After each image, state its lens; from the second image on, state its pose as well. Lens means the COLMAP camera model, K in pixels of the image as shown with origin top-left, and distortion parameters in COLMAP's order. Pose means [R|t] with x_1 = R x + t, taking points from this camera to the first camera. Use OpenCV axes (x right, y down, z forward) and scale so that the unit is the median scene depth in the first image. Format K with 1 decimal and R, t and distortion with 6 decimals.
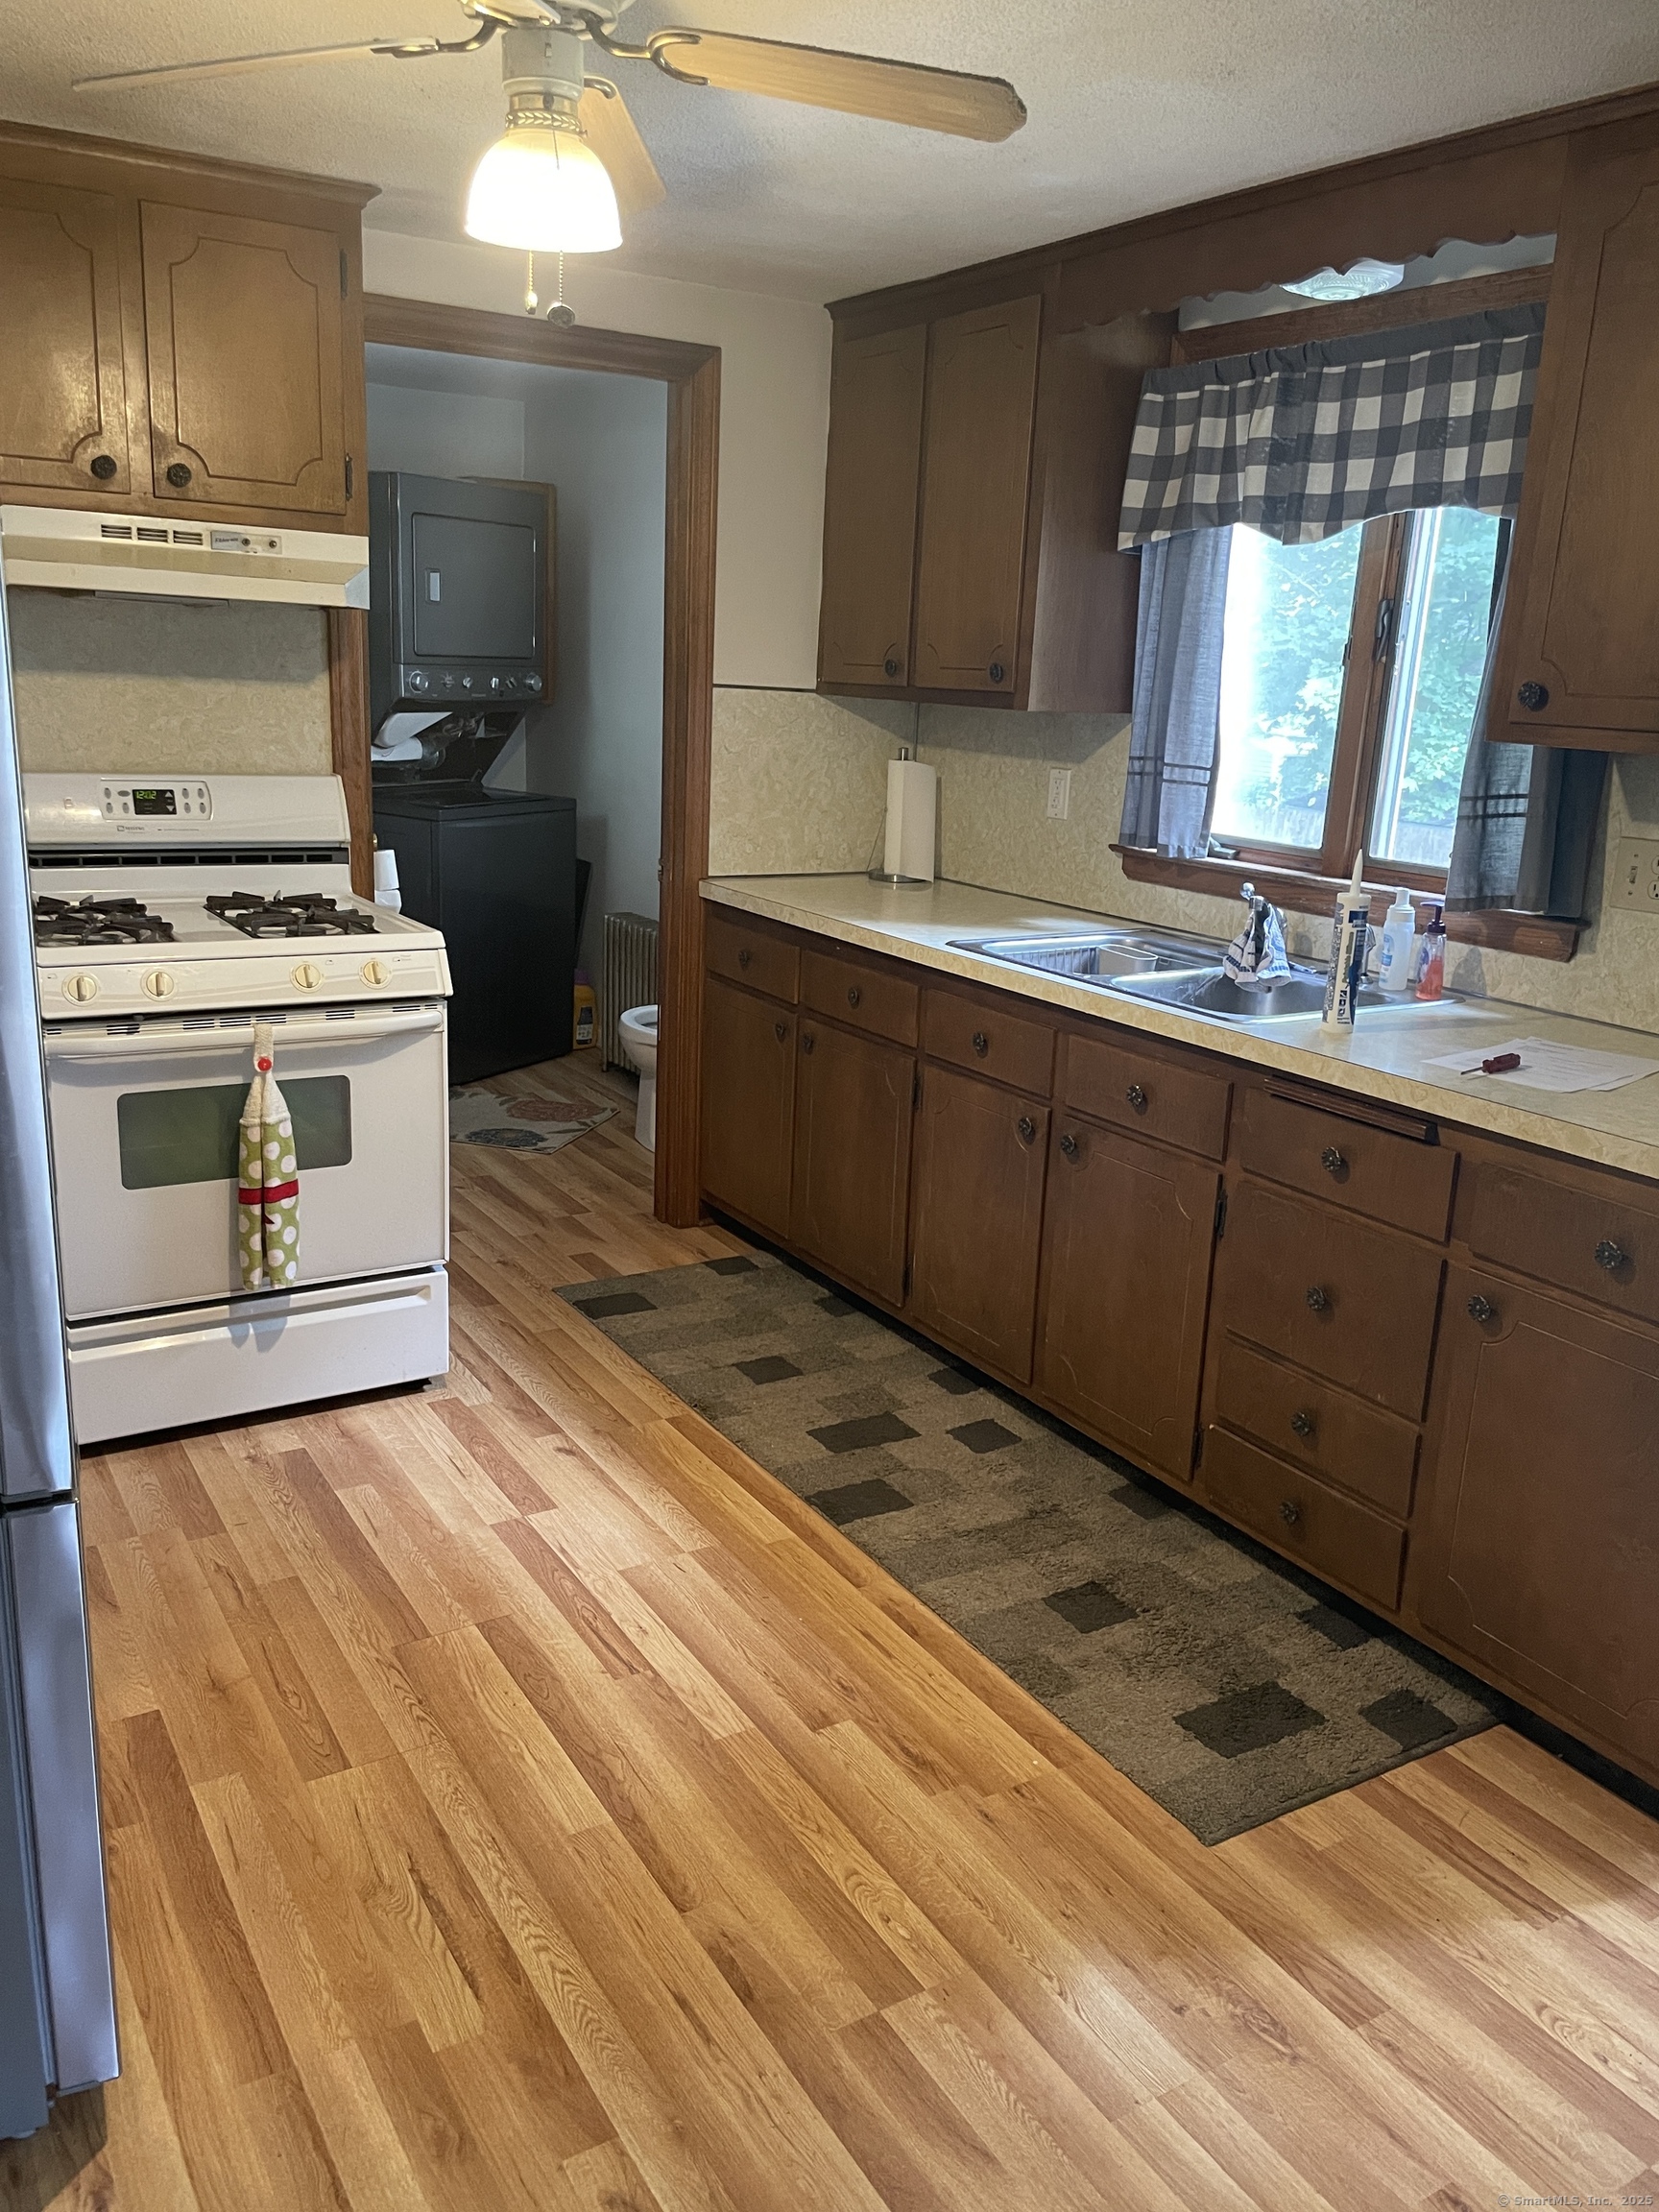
lens RADIAL K [[1702.8, 0, 828.8], [0, 1702.8, 1105.6], [0, 0, 1]] dist [0.048108, -0.042890]
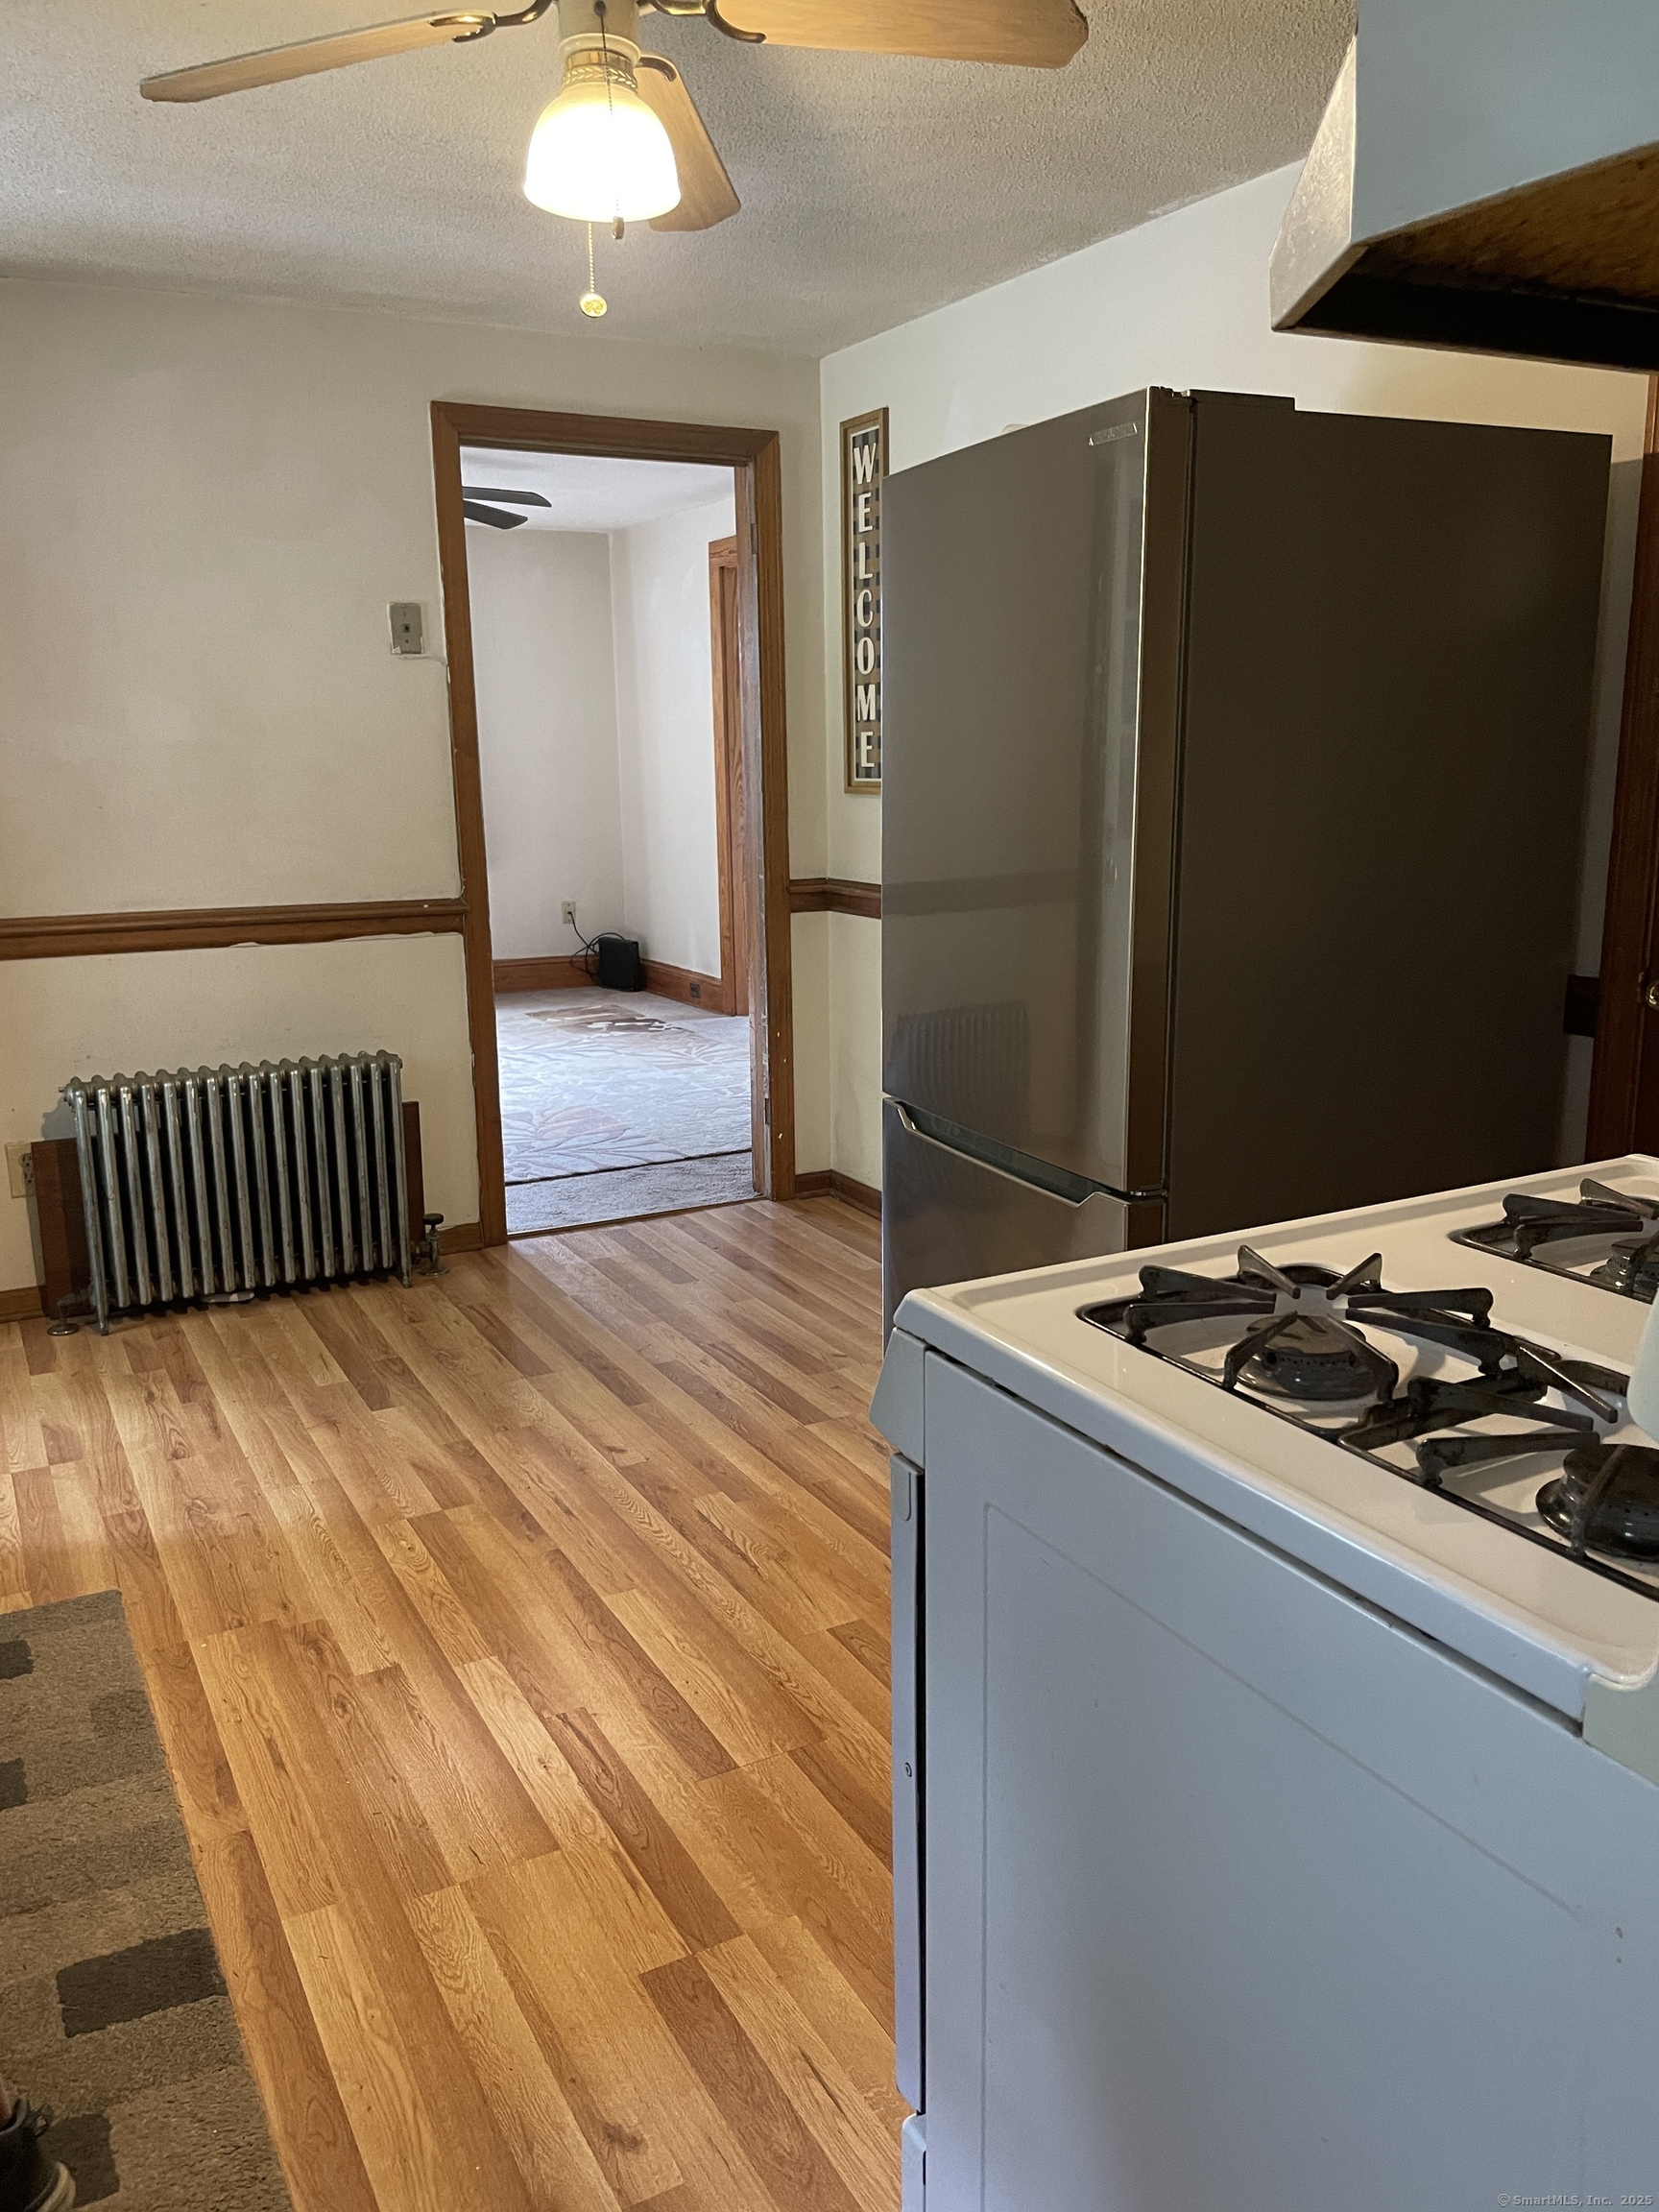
lens RADIAL K [[1702.8, 0, 830.1], [0, 1702.8, 1103.7], [0, 0, 1]] dist [0.048108, -0.042890]
pose [[-0.997956, -0.041972, 0.048199, -0.310719], [-0.015547, 0.890910, 0.453913, -0.416553], [-0.061992, 0.452236, -0.889742, 1.789178]]
